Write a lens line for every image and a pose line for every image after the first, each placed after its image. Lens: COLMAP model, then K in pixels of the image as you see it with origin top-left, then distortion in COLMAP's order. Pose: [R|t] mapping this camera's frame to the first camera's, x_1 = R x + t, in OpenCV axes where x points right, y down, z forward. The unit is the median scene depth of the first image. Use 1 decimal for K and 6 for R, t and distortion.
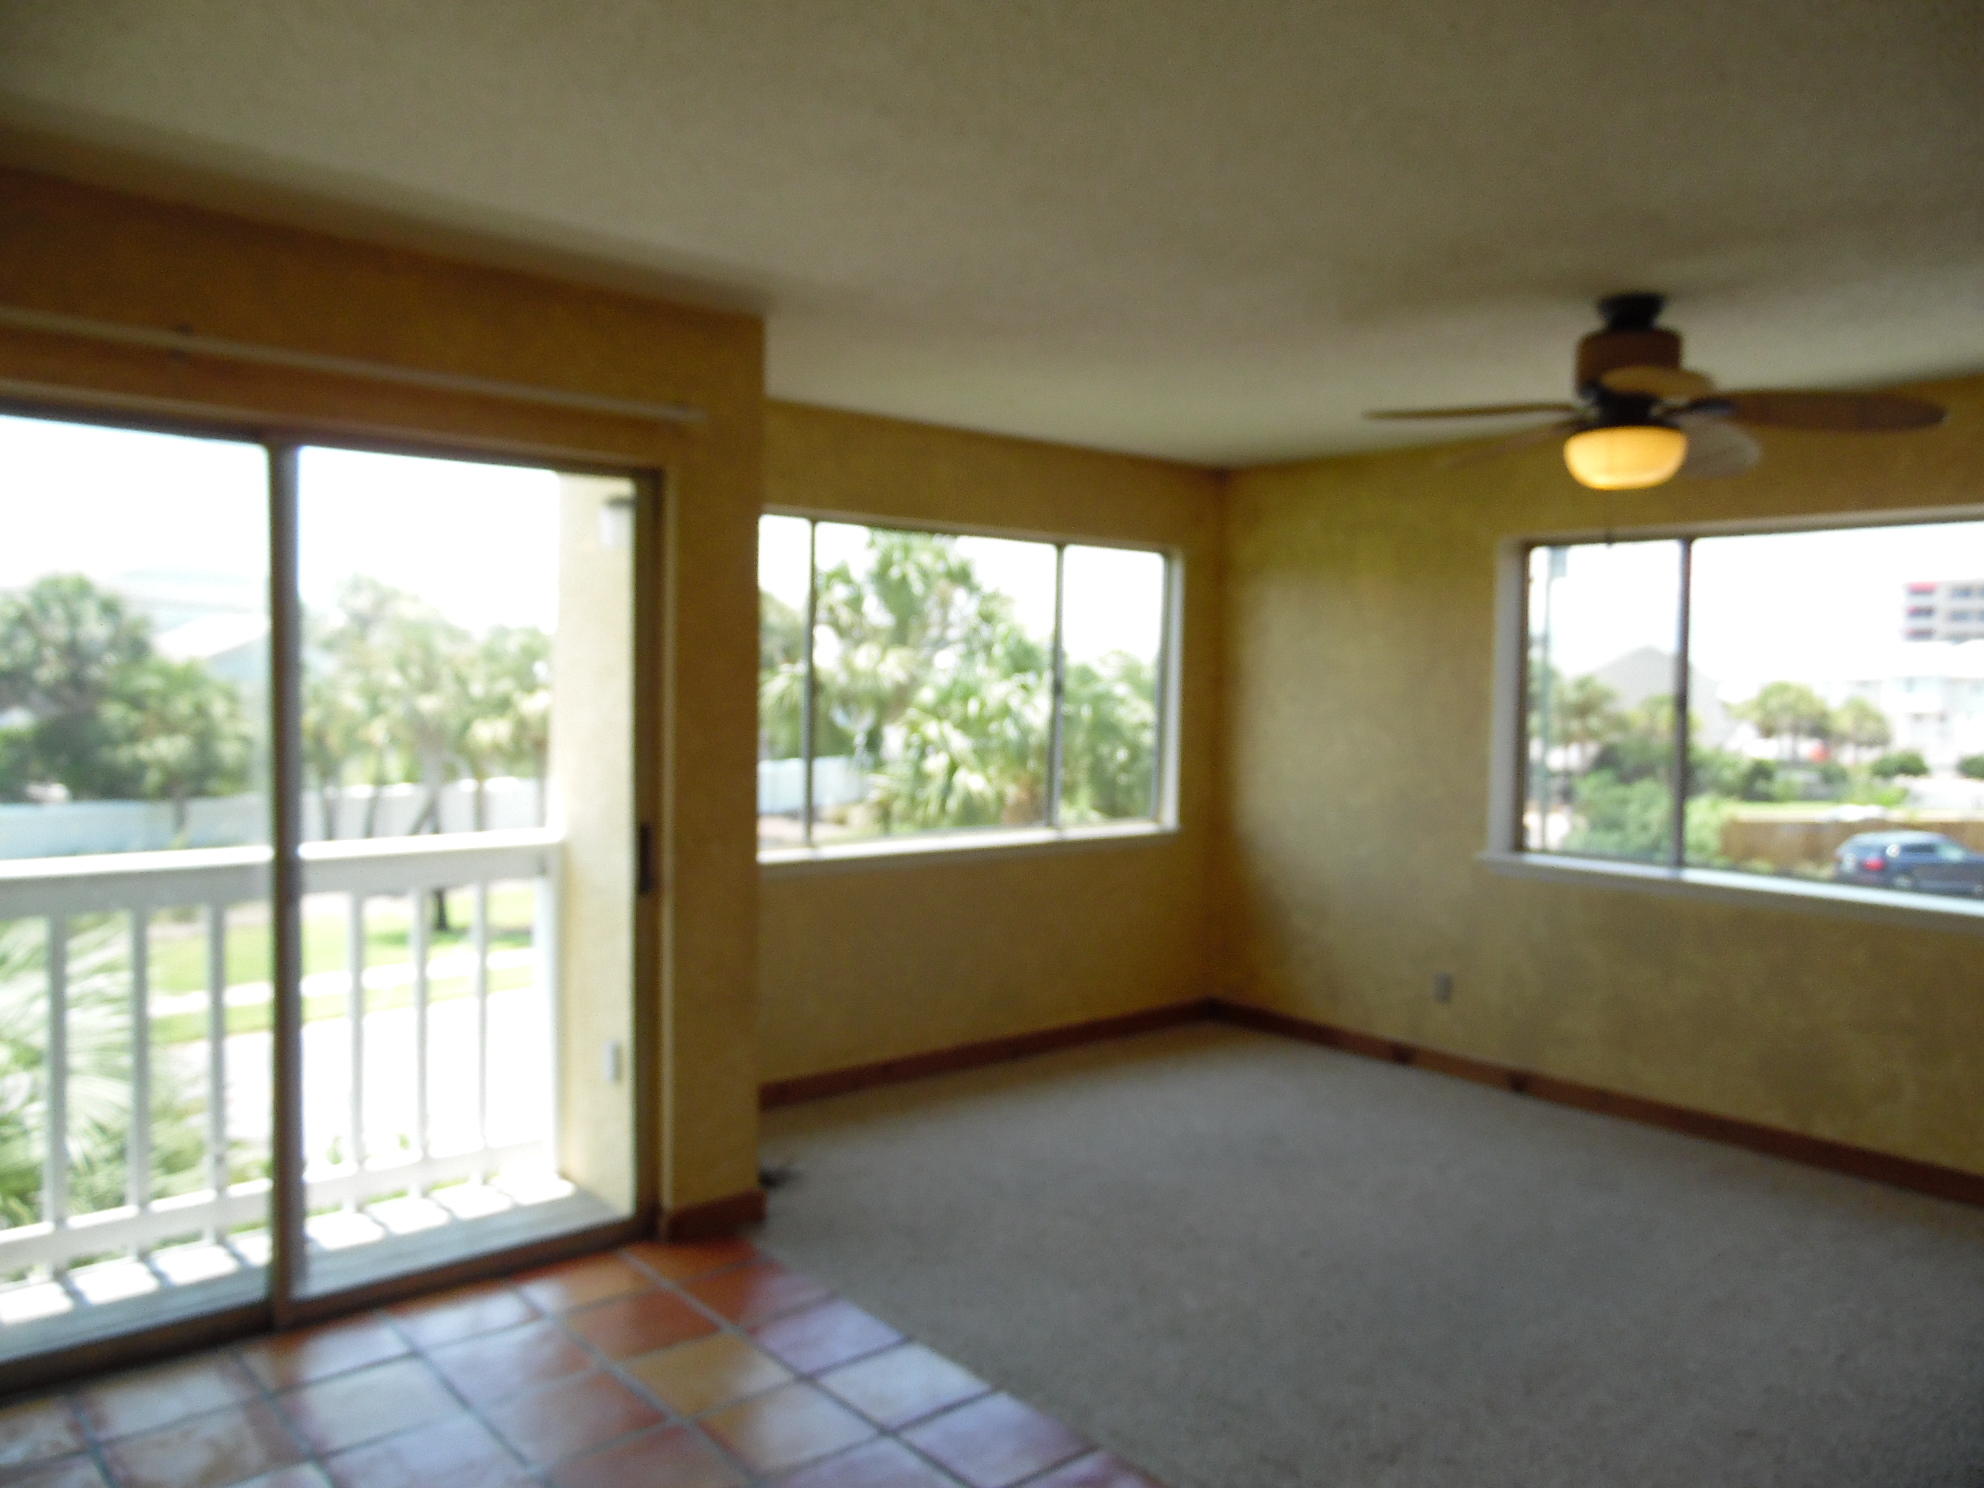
lens RADIAL K [[1494.0, 0, 1000.4], [0, 1494.0, 741.6], [0, 0, 1]] dist [-0.035316, 0.085903]
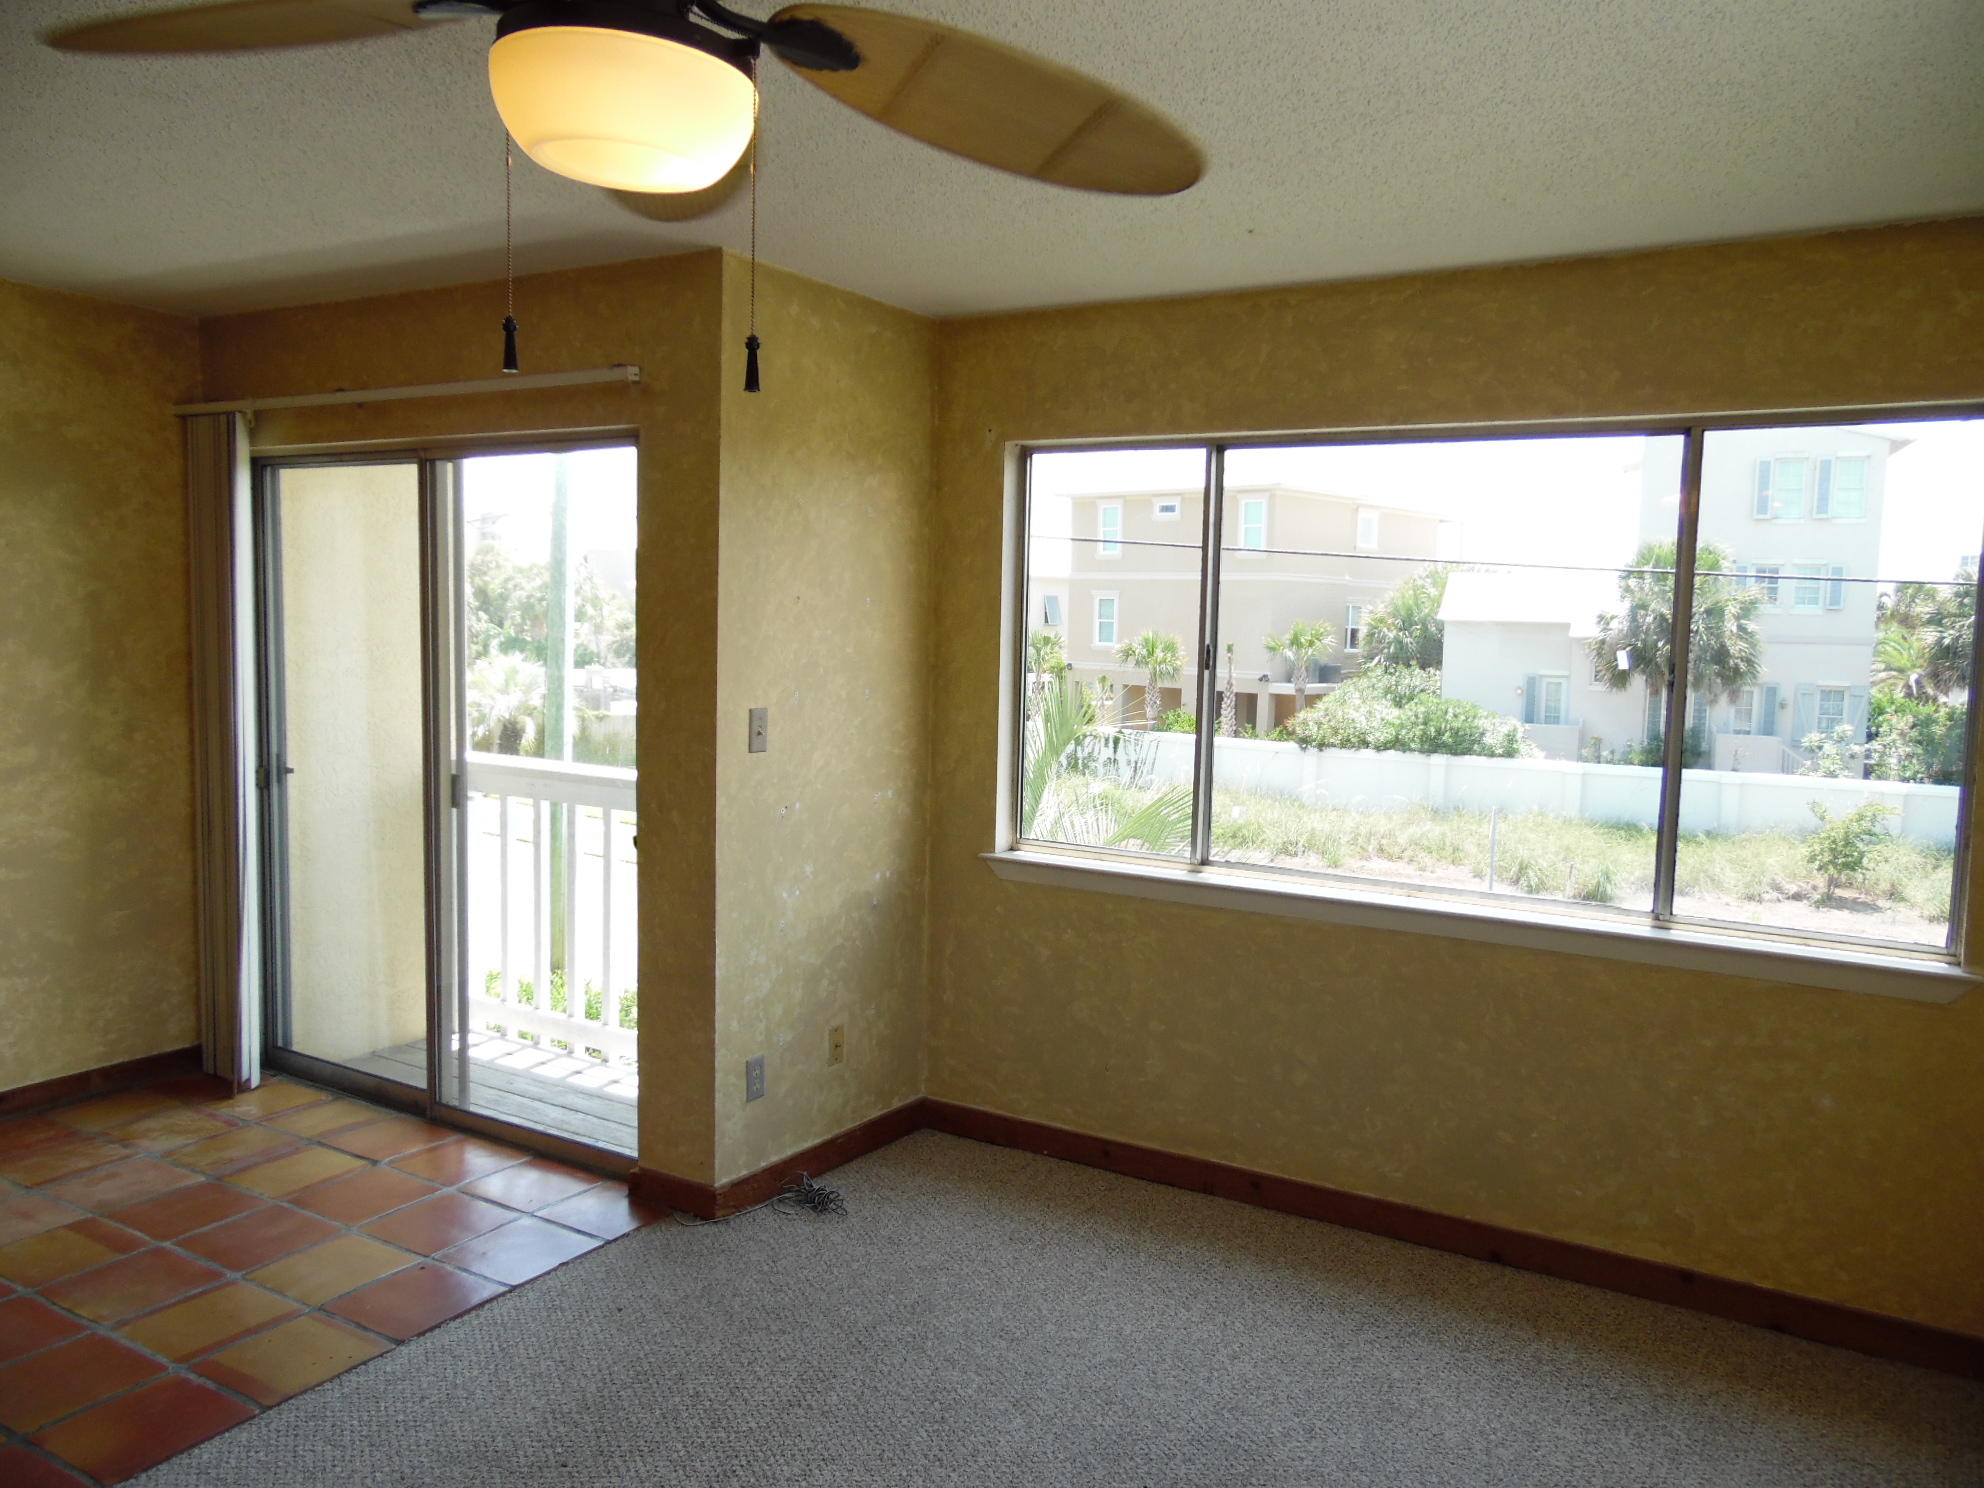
lens RADIAL K [[1494.0, 0, 1000.4], [0, 1494.0, 741.6], [0, 0, 1]] dist [-0.035316, 0.085903]
pose [[0.310685, 0.073183, -0.947691, 0.571813], [-0.059491, 0.996574, 0.057455, -0.032885], [0.948649, 0.038529, 0.313975, 0.647014]]
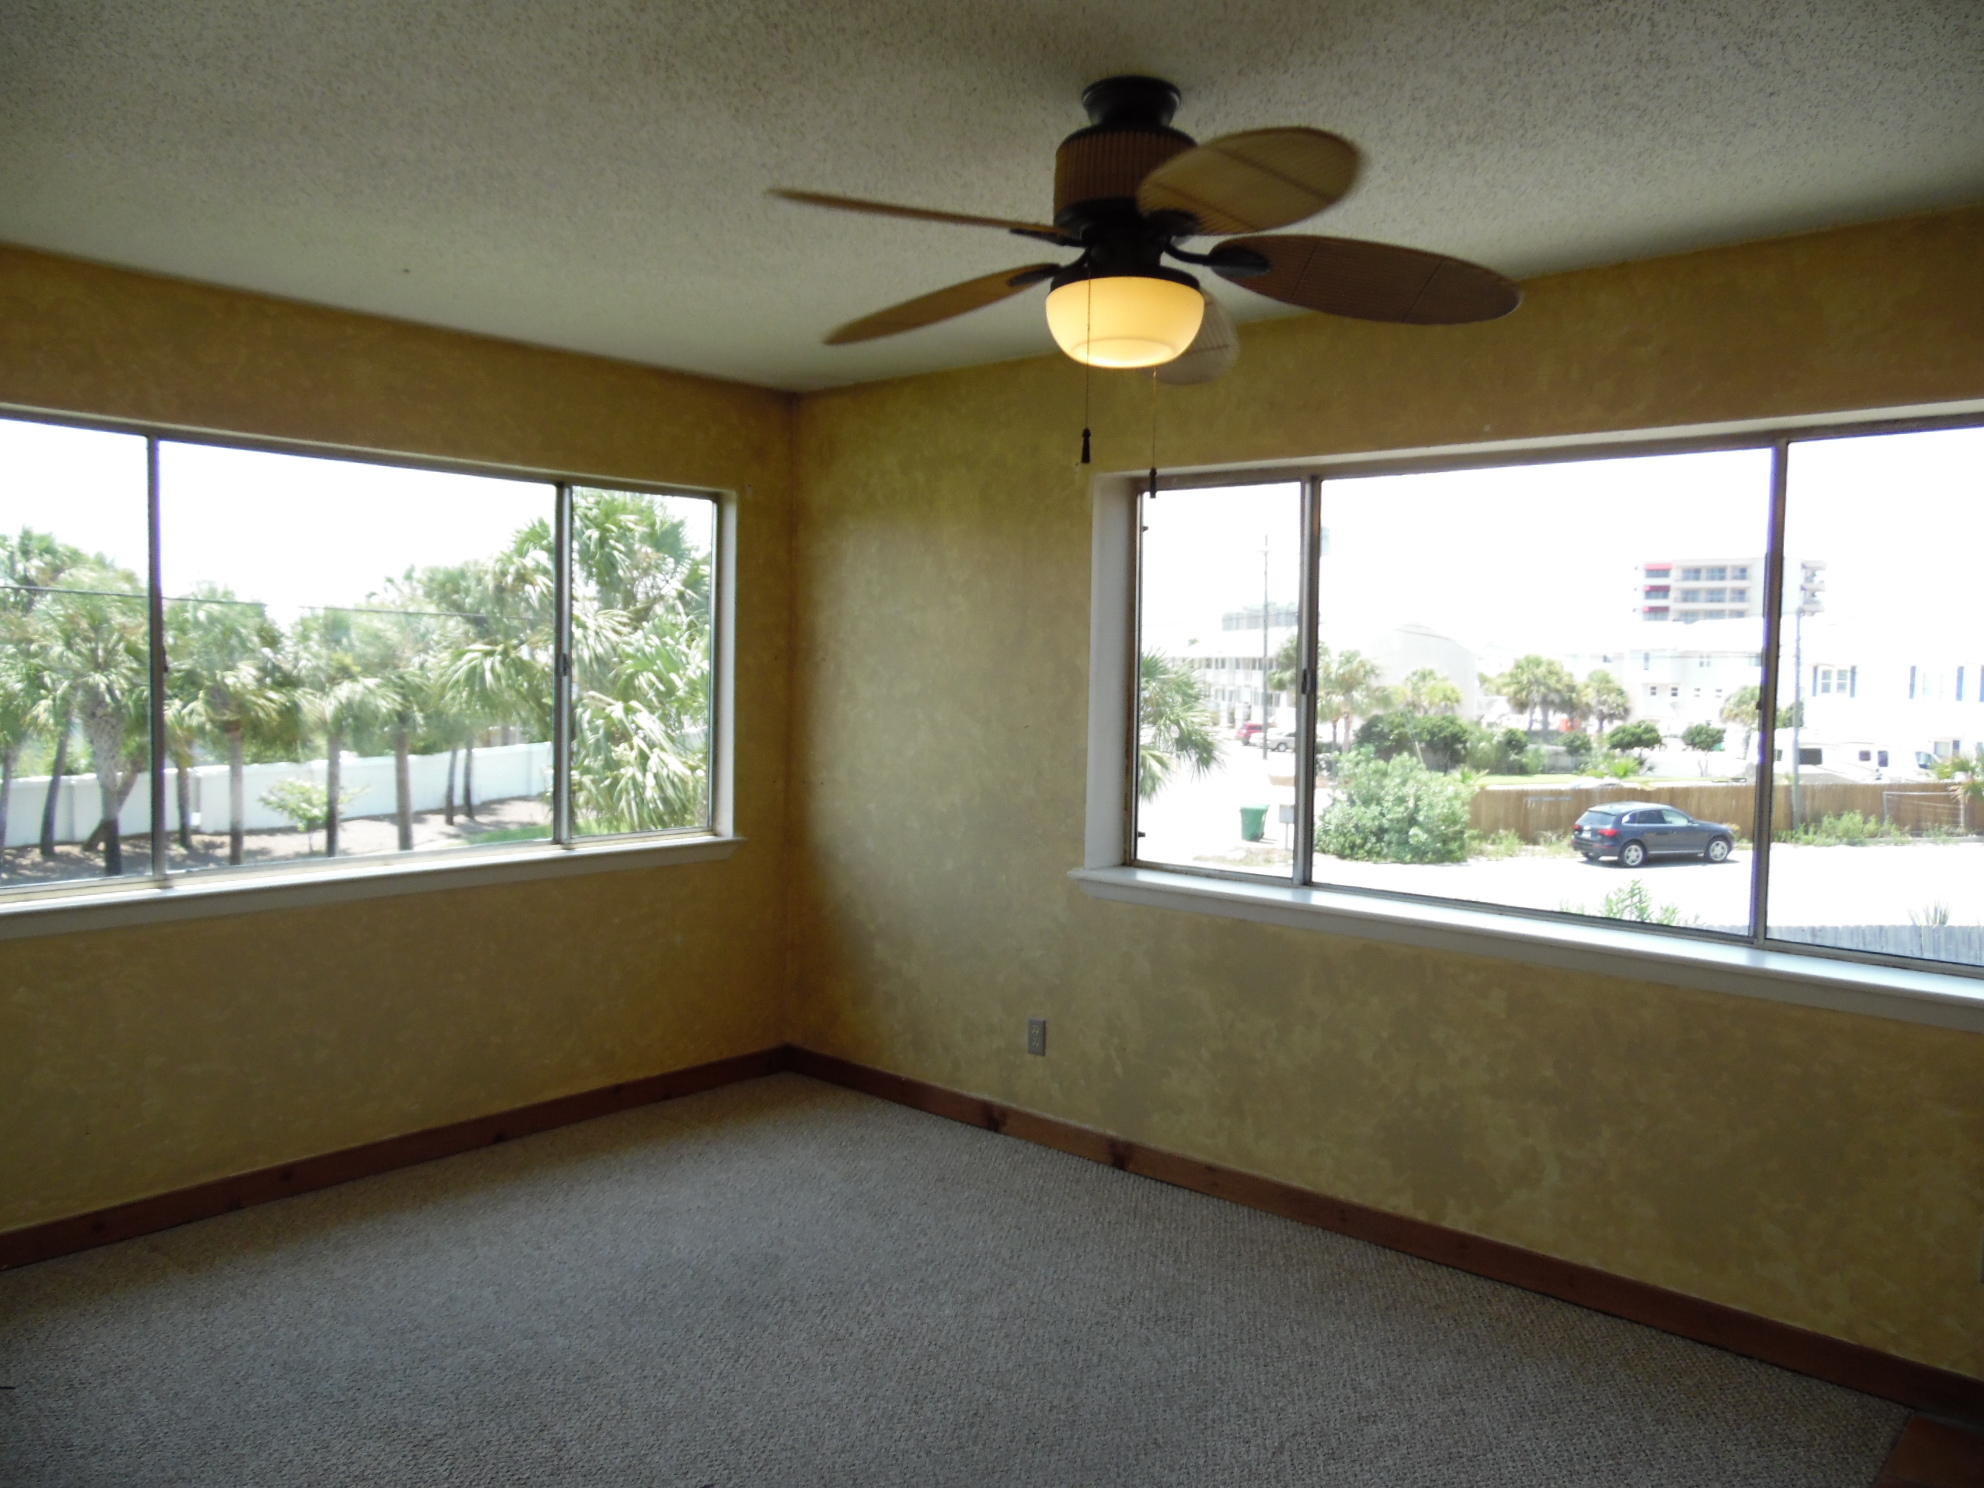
lens RADIAL K [[1494.0, 0, 1000.4], [0, 1494.0, 741.6], [0, 0, 1]] dist [-0.035316, 0.085903]
pose [[0.990776, -0.007243, 0.135313, 0.131859], [0.004961, 0.999840, 0.017194, -0.006129], [-0.135416, -0.016364, 0.990654, 0.161151]]
